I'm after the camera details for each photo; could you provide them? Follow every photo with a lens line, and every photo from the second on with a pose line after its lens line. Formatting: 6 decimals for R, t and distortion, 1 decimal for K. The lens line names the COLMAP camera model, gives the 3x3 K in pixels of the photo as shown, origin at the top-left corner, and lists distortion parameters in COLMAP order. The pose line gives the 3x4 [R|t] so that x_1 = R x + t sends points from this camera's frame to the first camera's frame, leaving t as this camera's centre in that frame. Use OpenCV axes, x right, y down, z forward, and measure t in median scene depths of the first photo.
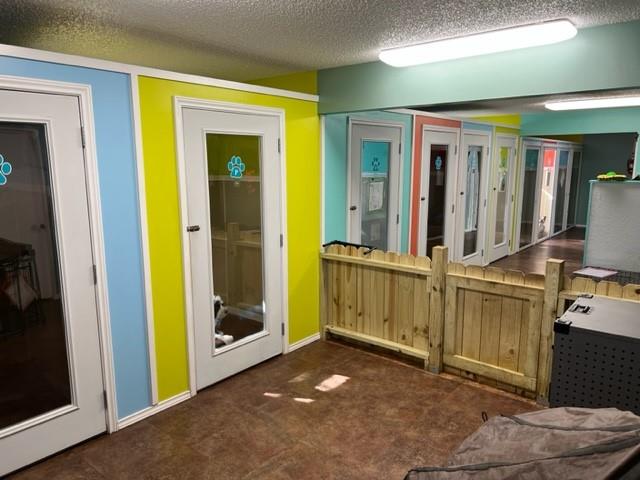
lens RADIAL K [[479.7, 0, 319.7], [0, 479.7, 241.1], [0, 0, 1]] dist [0.014503, -0.001639]
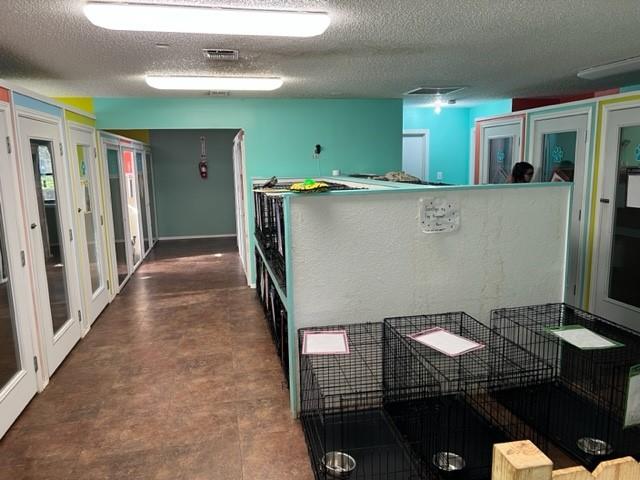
lens RADIAL K [[479.7, 0, 320.4], [0, 479.7, 240.1], [0, 0, 1]] dist [0.014503, -0.001639]
pose [[0.619705, -0.138519, 0.772514, 0.057824], [0.148129, 0.987254, 0.058196, -0.051671], [-0.770729, 0.078368, 0.632325, 0.312401]]
